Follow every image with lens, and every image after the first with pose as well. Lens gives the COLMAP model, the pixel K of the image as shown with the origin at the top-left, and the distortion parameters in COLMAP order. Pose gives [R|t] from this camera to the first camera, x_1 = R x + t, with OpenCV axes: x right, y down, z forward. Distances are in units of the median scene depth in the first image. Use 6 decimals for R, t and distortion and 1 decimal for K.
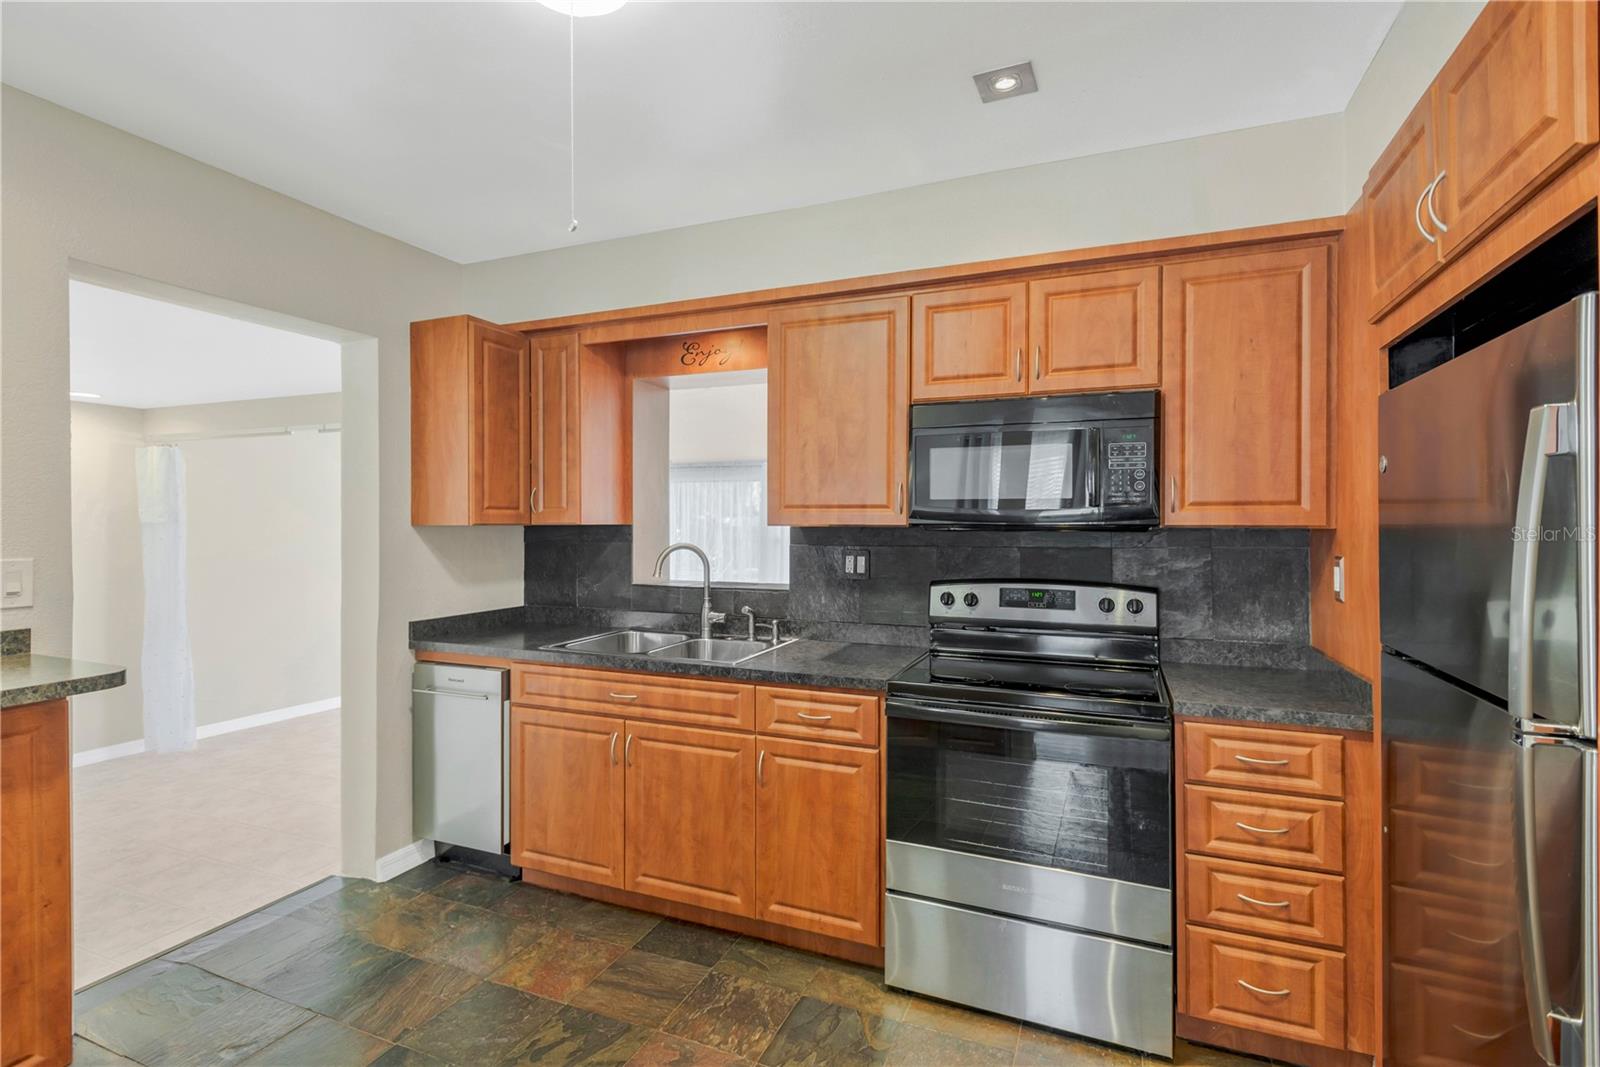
lens RADIAL K [[748.0, 0, 801.7], [0, 748.0, 529.7], [0, 0, 1]] dist [0.005634, -0.000123]
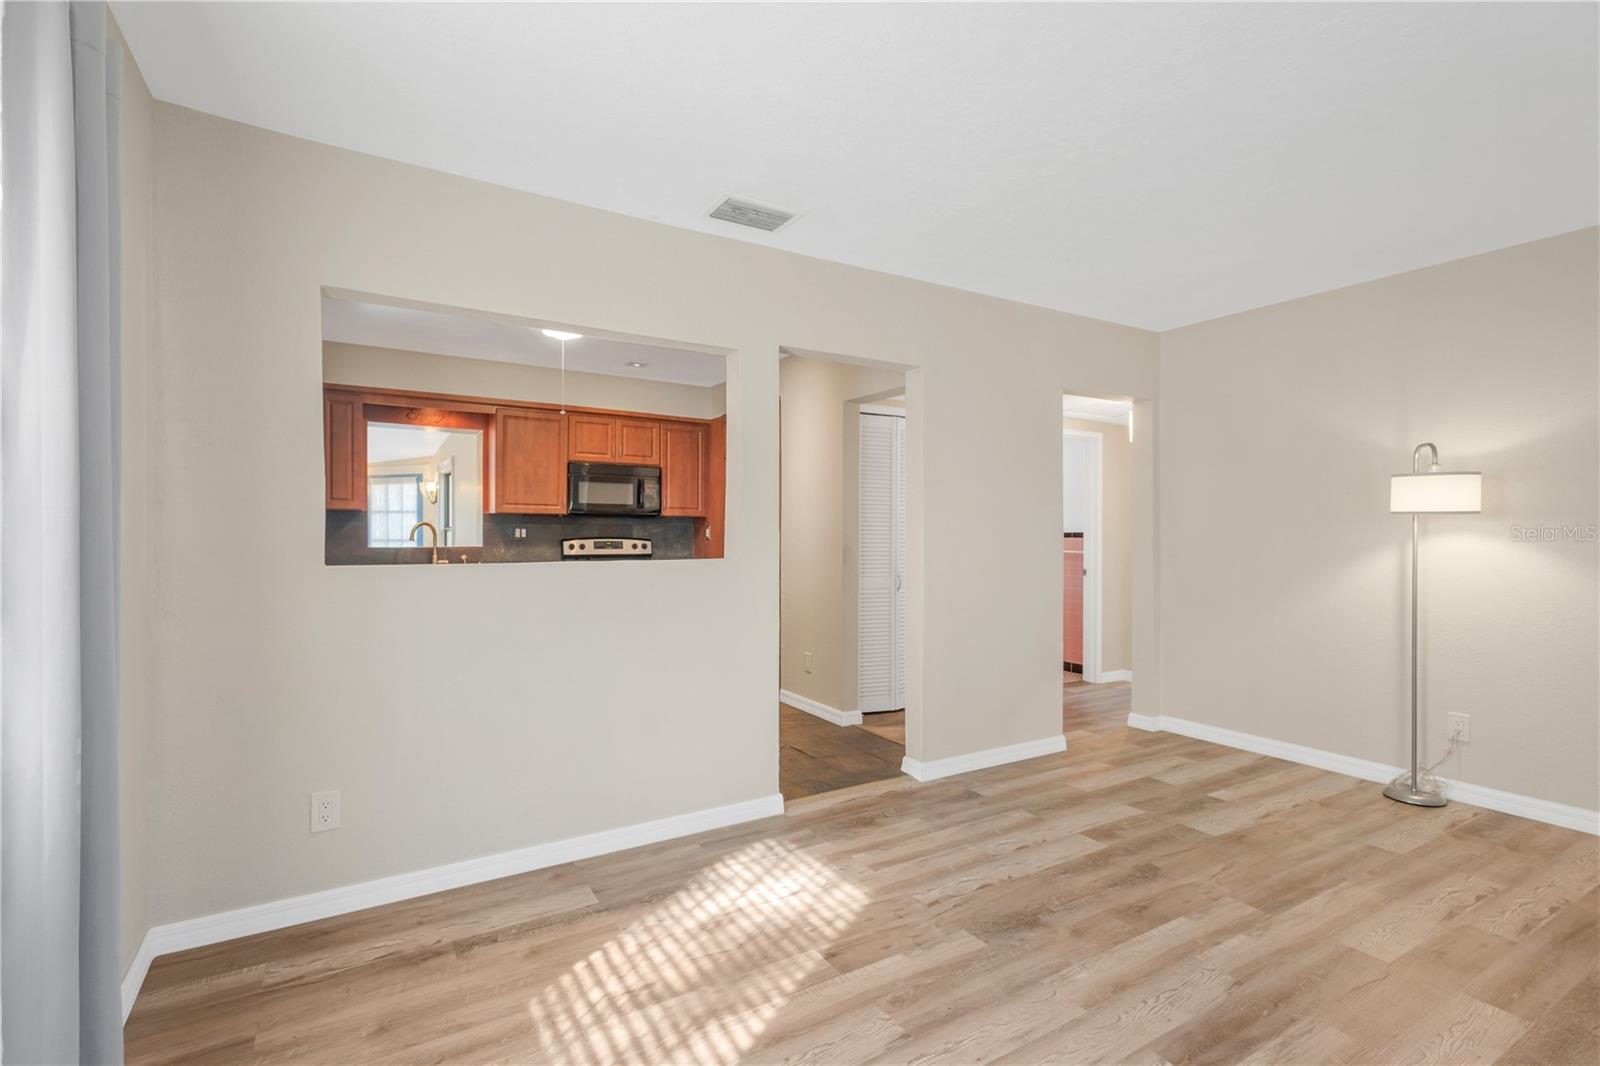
lens RADIAL K [[760.8, 0, 804.8], [0, 760.8, 557.0], [0, 0, 1]] dist [0.005415, 0.000137]
pose [[0.577435, -0.024646, 0.816064, -1.325195], [0.000014, 0.999545, 0.030177, 0.055596], [-0.816436, -0.017413, 0.577173, -0.943850]]
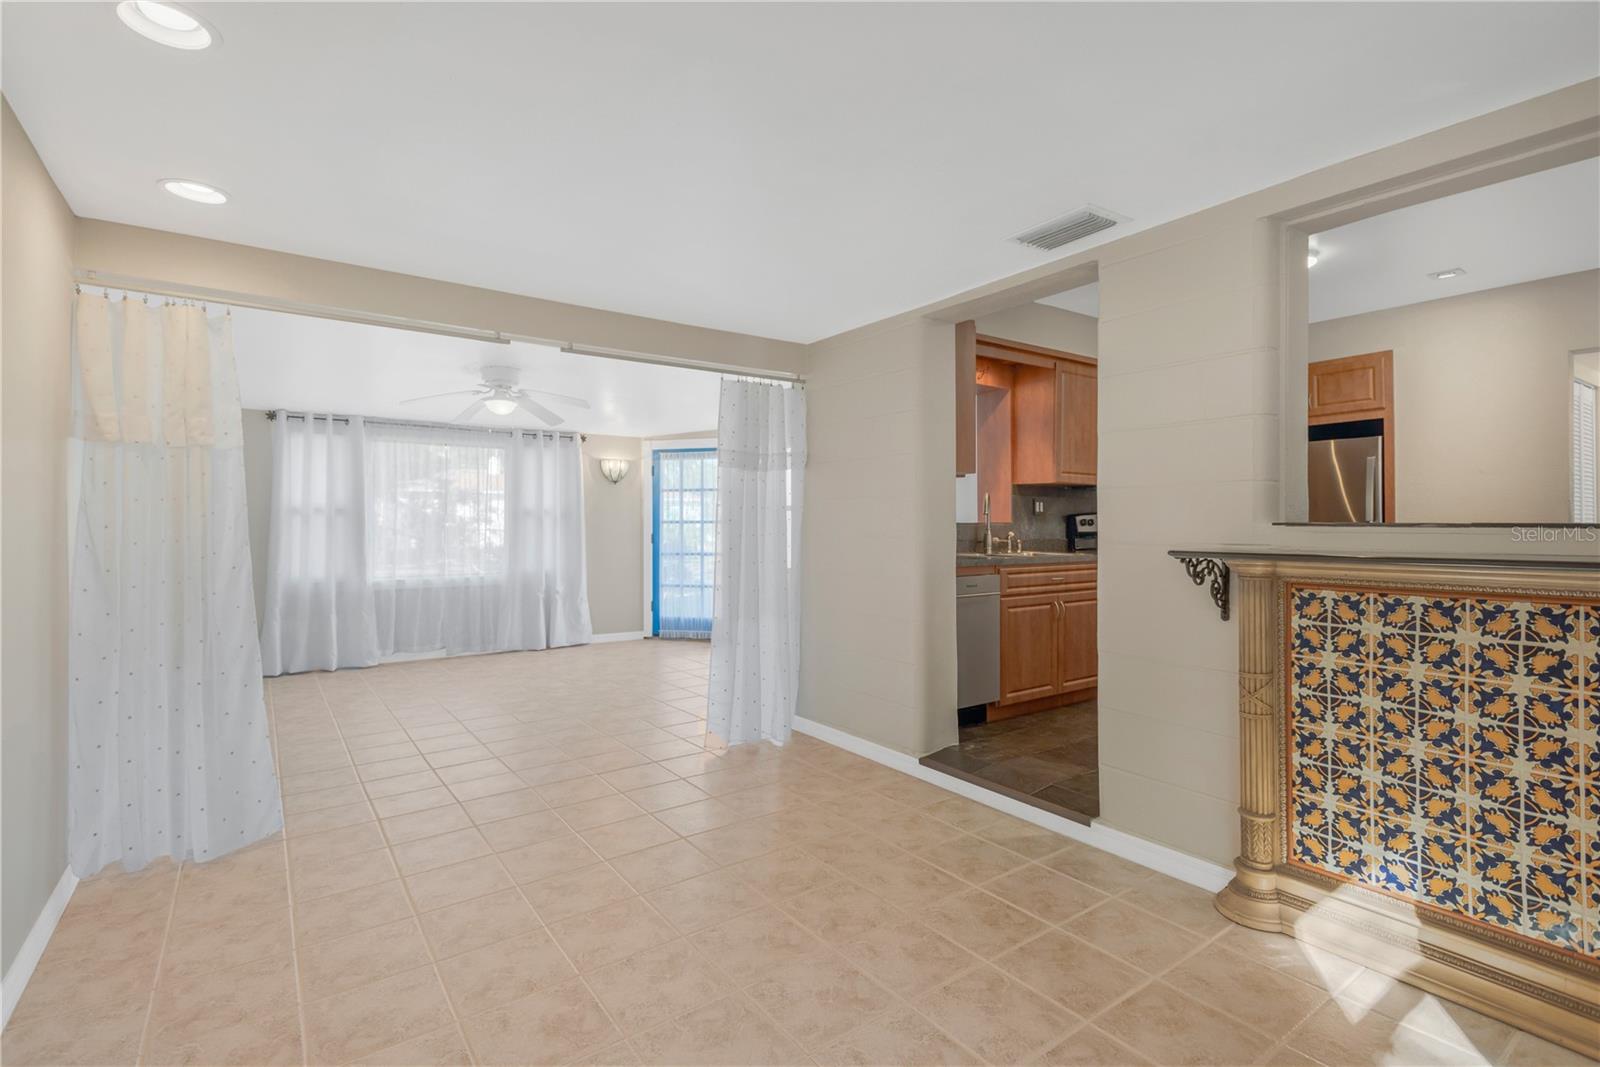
lens RADIAL K [[748.0, 0, 801.7], [0, 748.0, 529.7], [0, 0, 1]] dist [0.005634, -0.000123]
pose [[0.517851, -0.002388, 0.855467, -1.969295], [-0.000678, 0.999995, 0.003202, 0.107225], [-0.855470, -0.002239, 0.517847, 0.623867]]
